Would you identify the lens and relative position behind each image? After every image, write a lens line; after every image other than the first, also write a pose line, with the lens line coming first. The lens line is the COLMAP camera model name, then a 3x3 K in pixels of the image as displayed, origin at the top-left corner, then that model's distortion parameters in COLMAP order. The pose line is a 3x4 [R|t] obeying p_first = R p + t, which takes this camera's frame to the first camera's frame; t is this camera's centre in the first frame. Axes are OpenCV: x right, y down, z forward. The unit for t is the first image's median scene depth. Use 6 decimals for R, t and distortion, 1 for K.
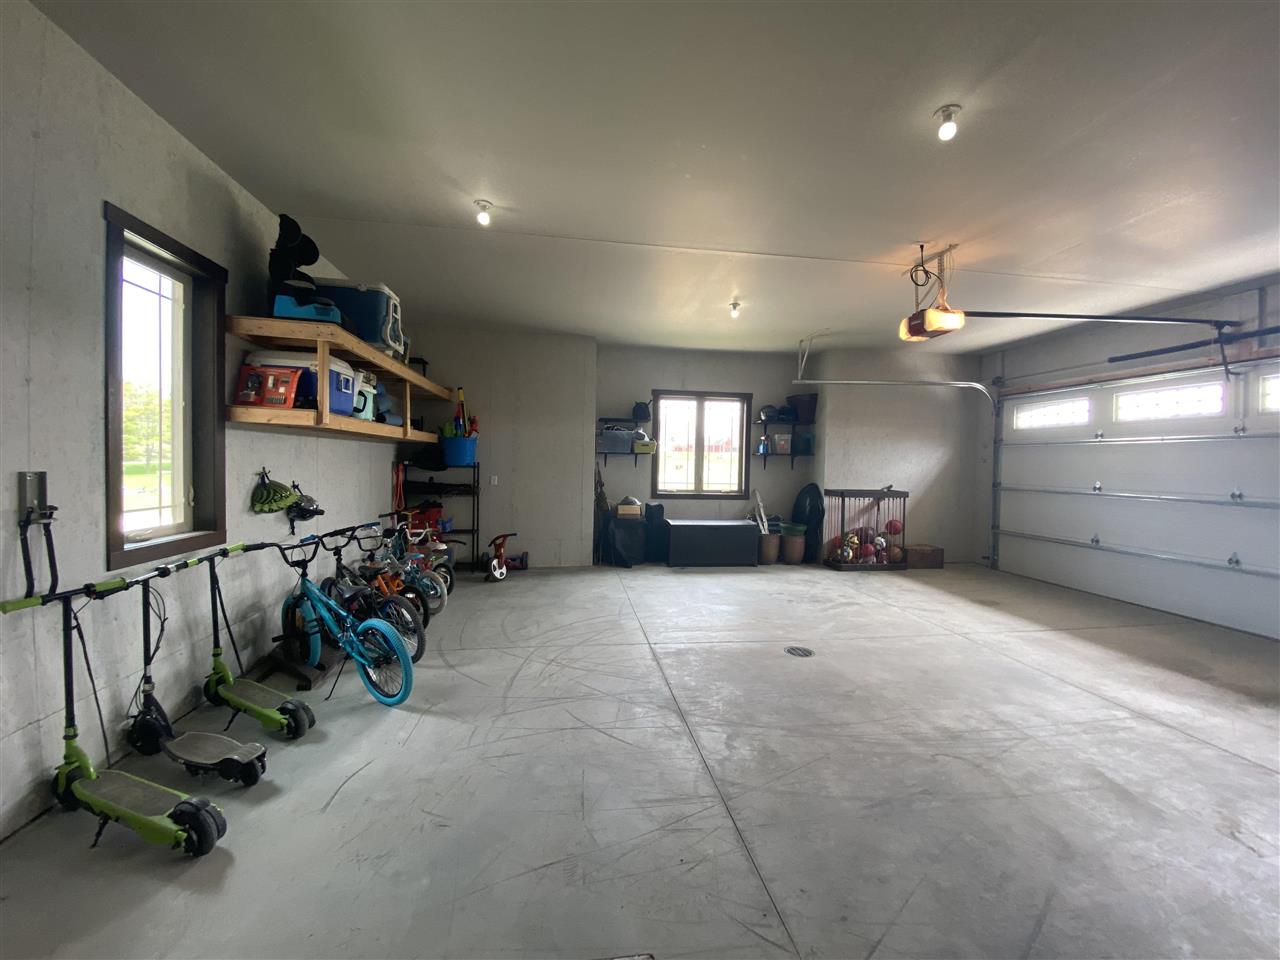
lens RADIAL K [[519.2, 0, 636.6], [0, 519.2, 477.2], [0, 0, 1]] dist [0.020259, -0.021031]
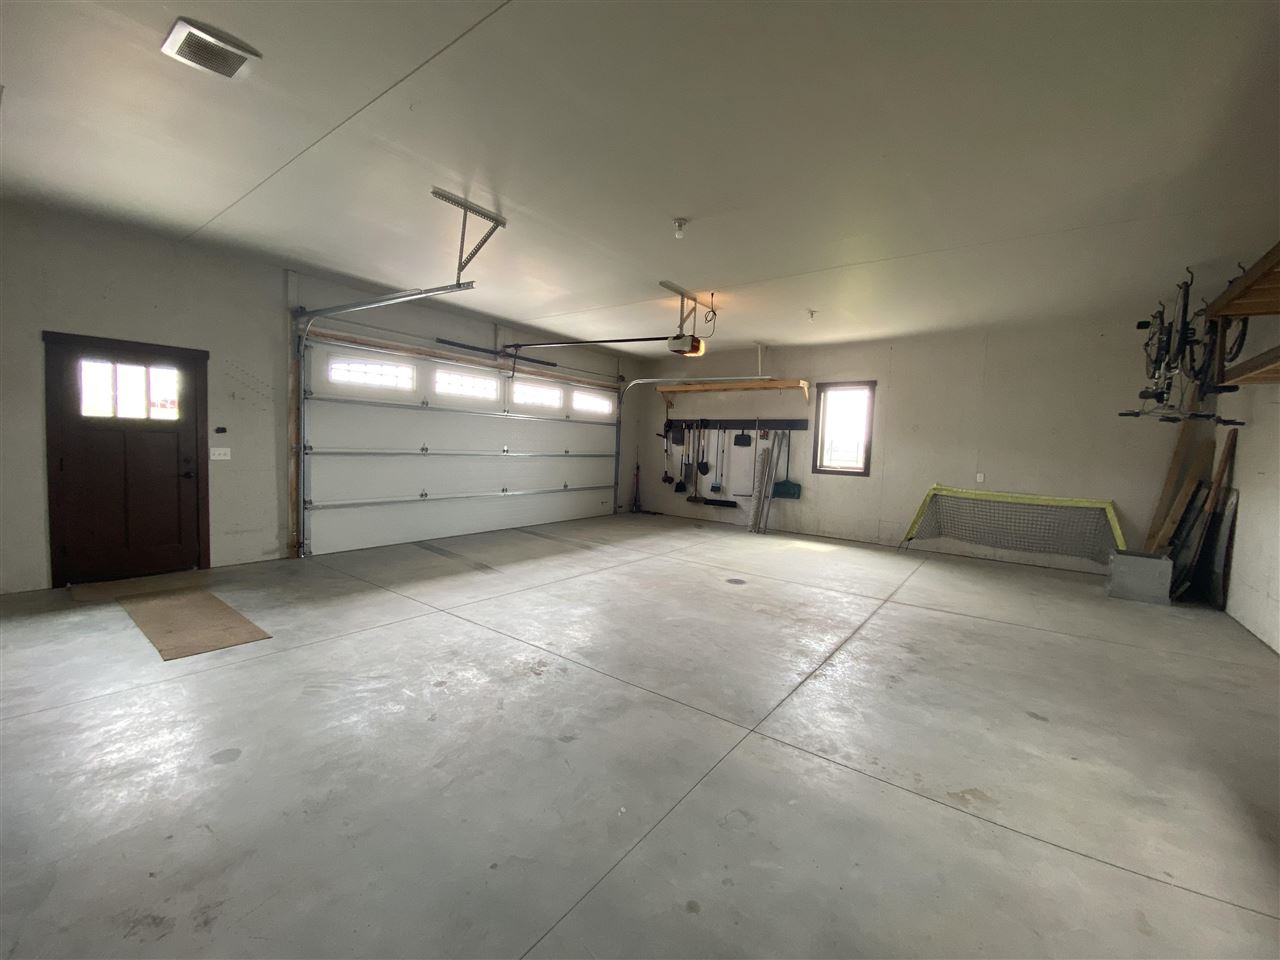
lens RADIAL K [[519.2, 0, 636.6], [0, 519.2, 477.2], [0, 0, 1]] dist [0.020259, -0.021031]
pose [[-0.705496, -0.099364, 0.701714, -0.258850], [-0.038418, 0.994029, 0.102131, -0.051274], [-0.707672, 0.045094, -0.705101, 1.458823]]
